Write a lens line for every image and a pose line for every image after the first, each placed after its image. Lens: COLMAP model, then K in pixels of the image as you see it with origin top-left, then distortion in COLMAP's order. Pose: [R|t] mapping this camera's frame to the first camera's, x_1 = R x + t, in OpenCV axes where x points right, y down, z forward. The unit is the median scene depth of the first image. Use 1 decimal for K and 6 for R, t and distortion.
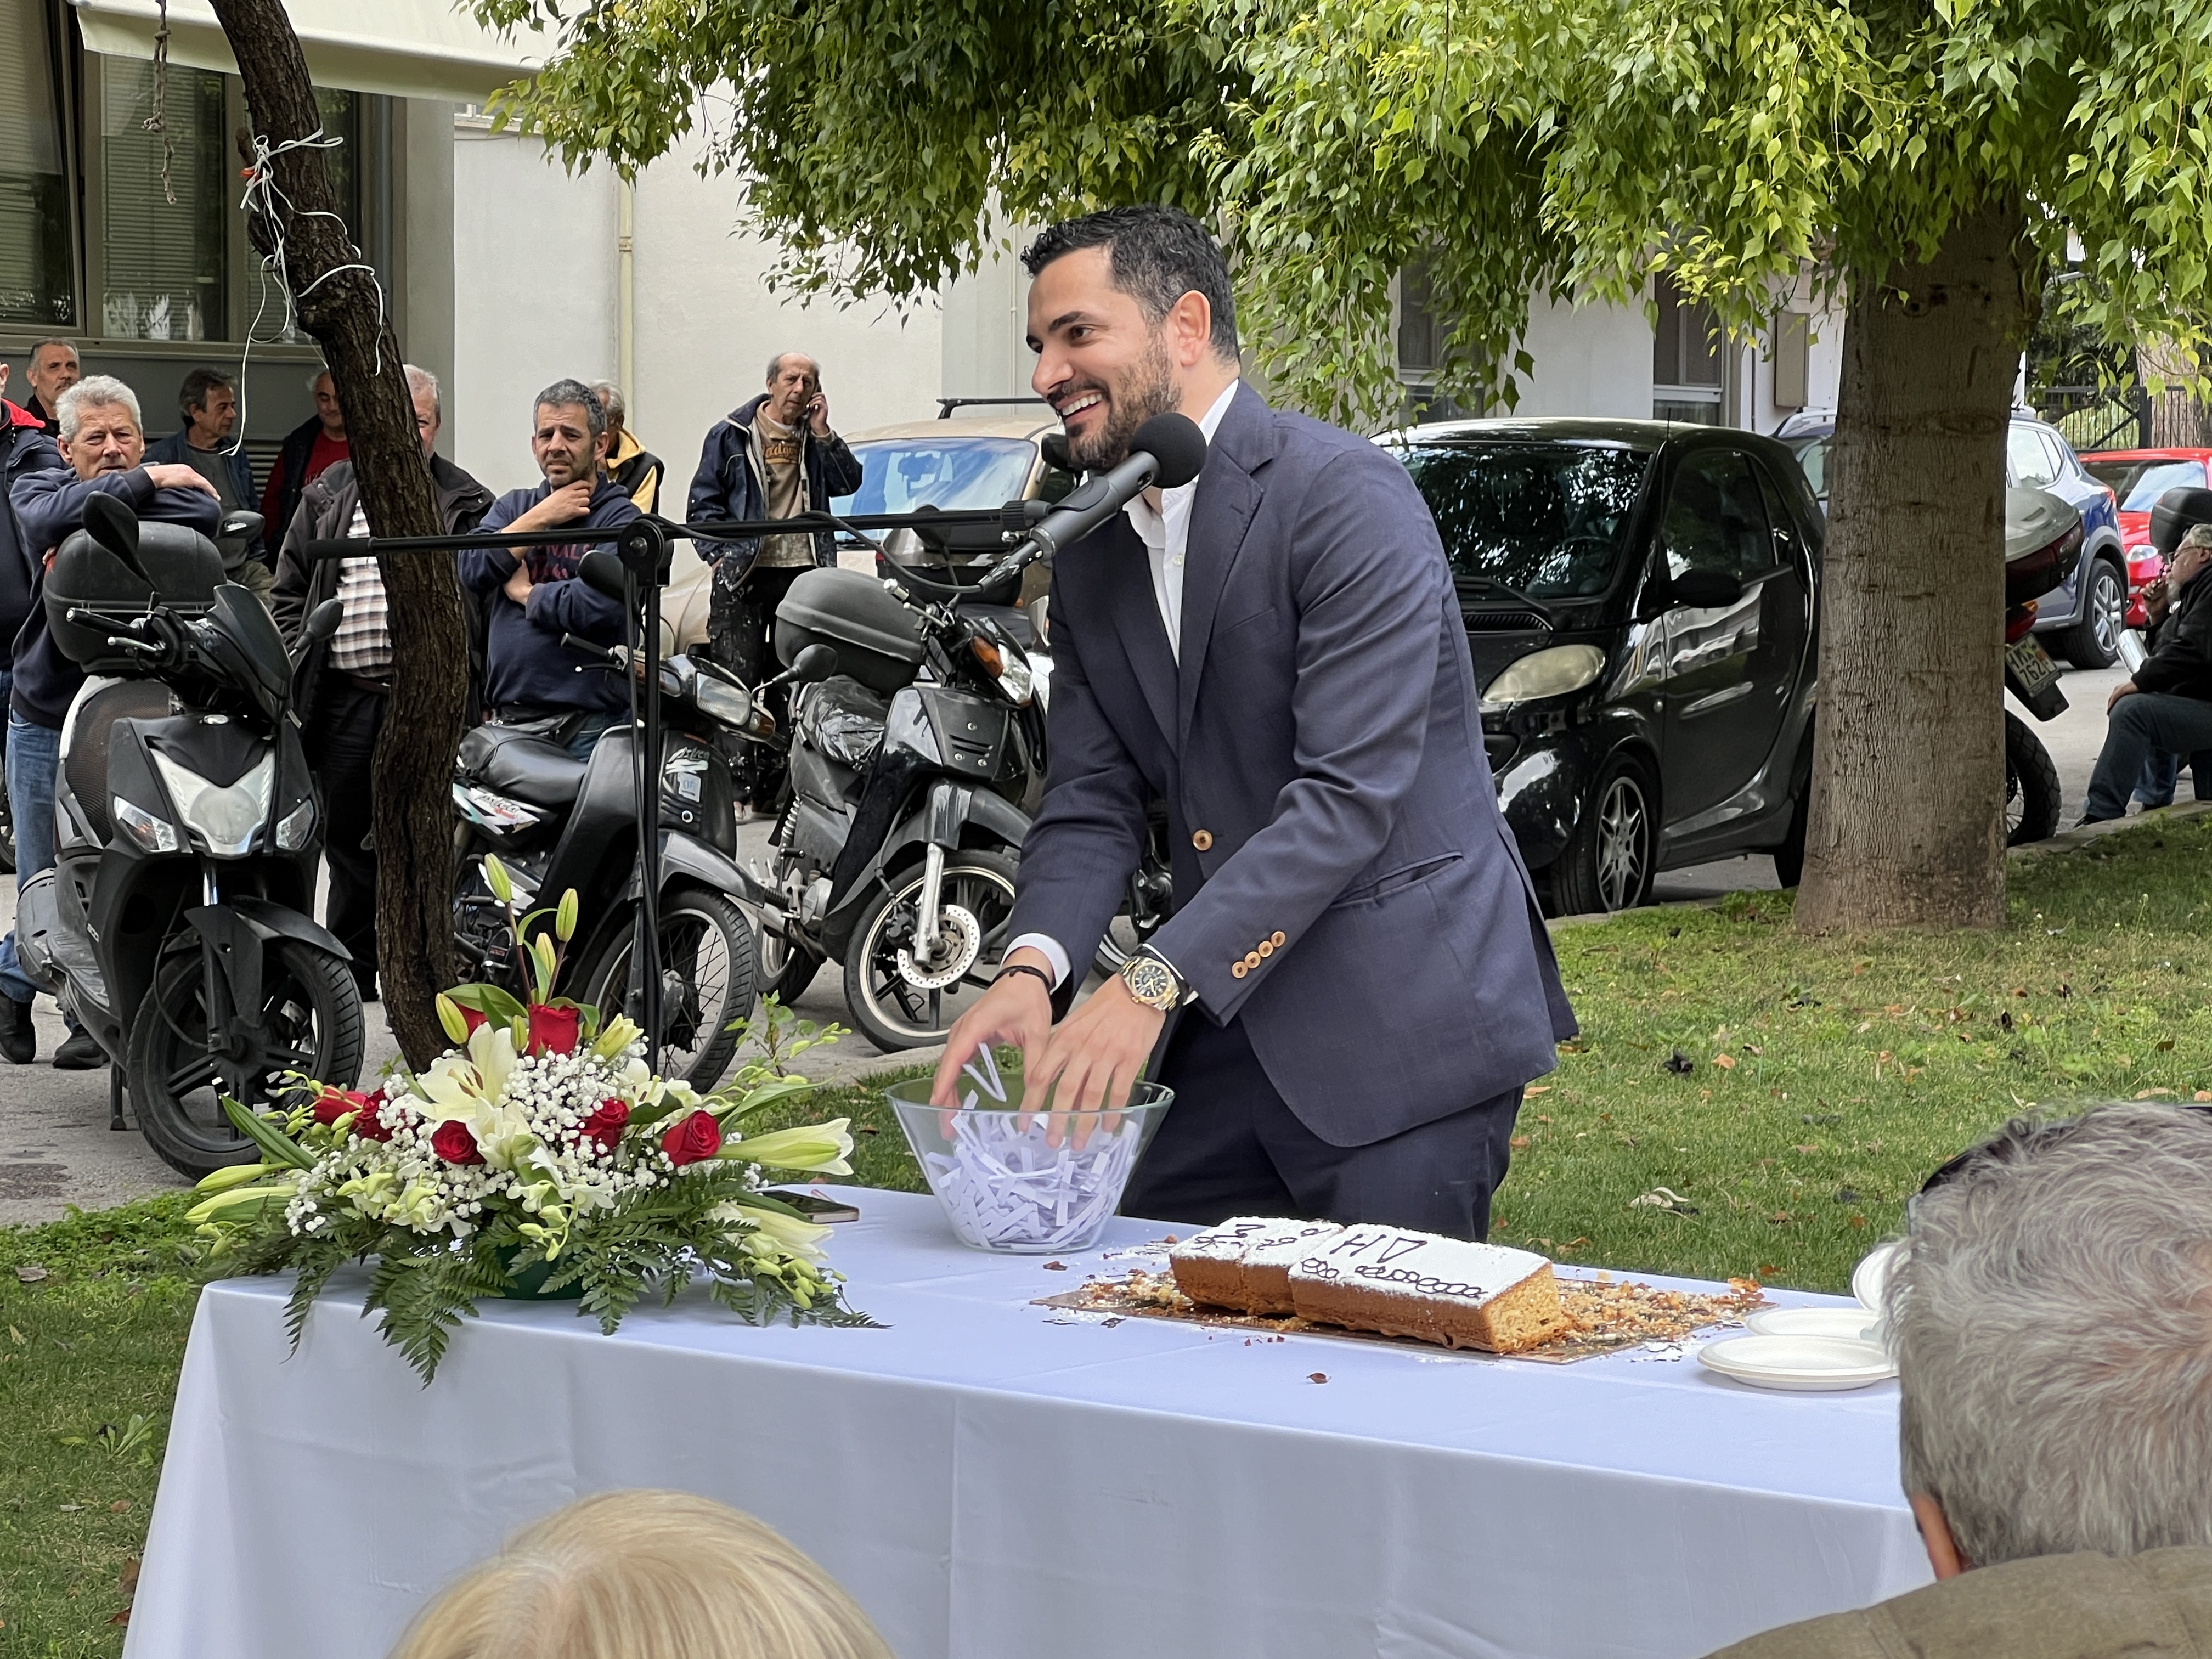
lens RADIAL K [[5911.1, 0, 1058.8], [0, 5911.1, 821.0], [0, 0, 1]] dist [0.188715, 0.000000]
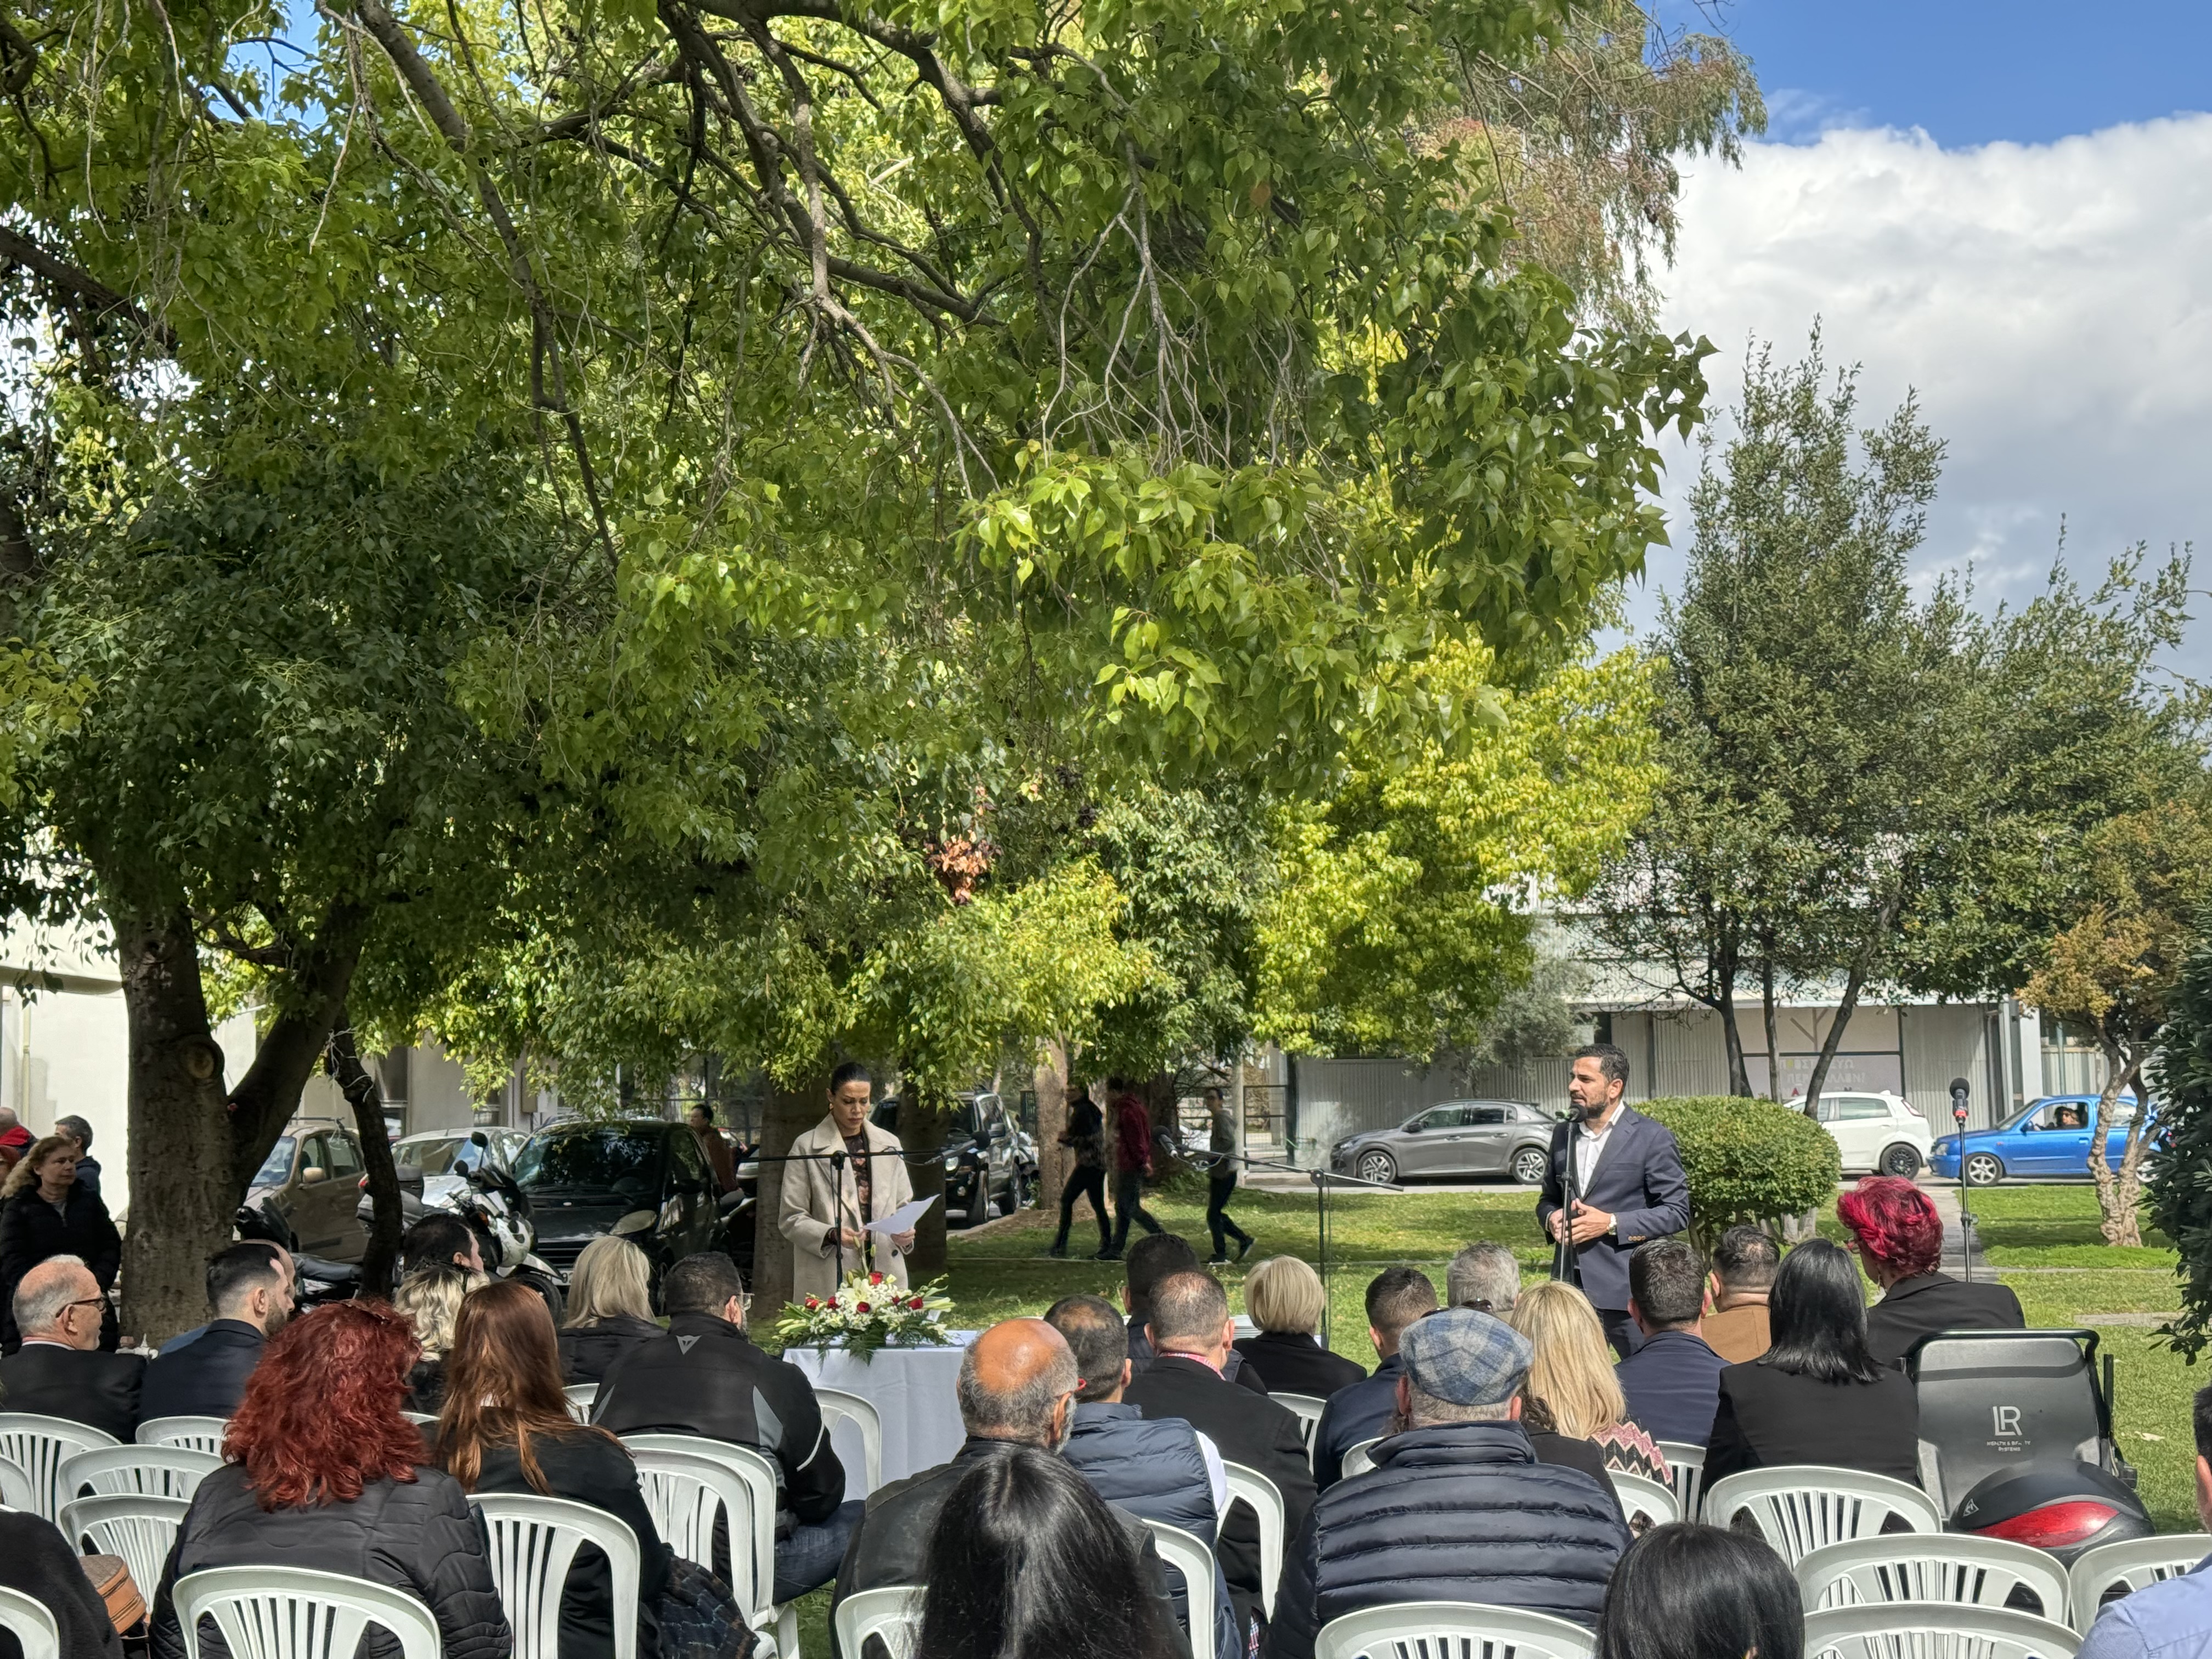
lens RADIAL K [[3160.0, 0, 1114.5], [0, 3160.0, 852.0], [0, 0, 1]] dist [0.126967, 0.000000]
pose [[0.931604, 0.008161, 0.363383, -0.288290], [0.046458, 0.988874, -0.141312, 0.025331], [-0.360494, 0.148529, 0.920860, -0.441242]]
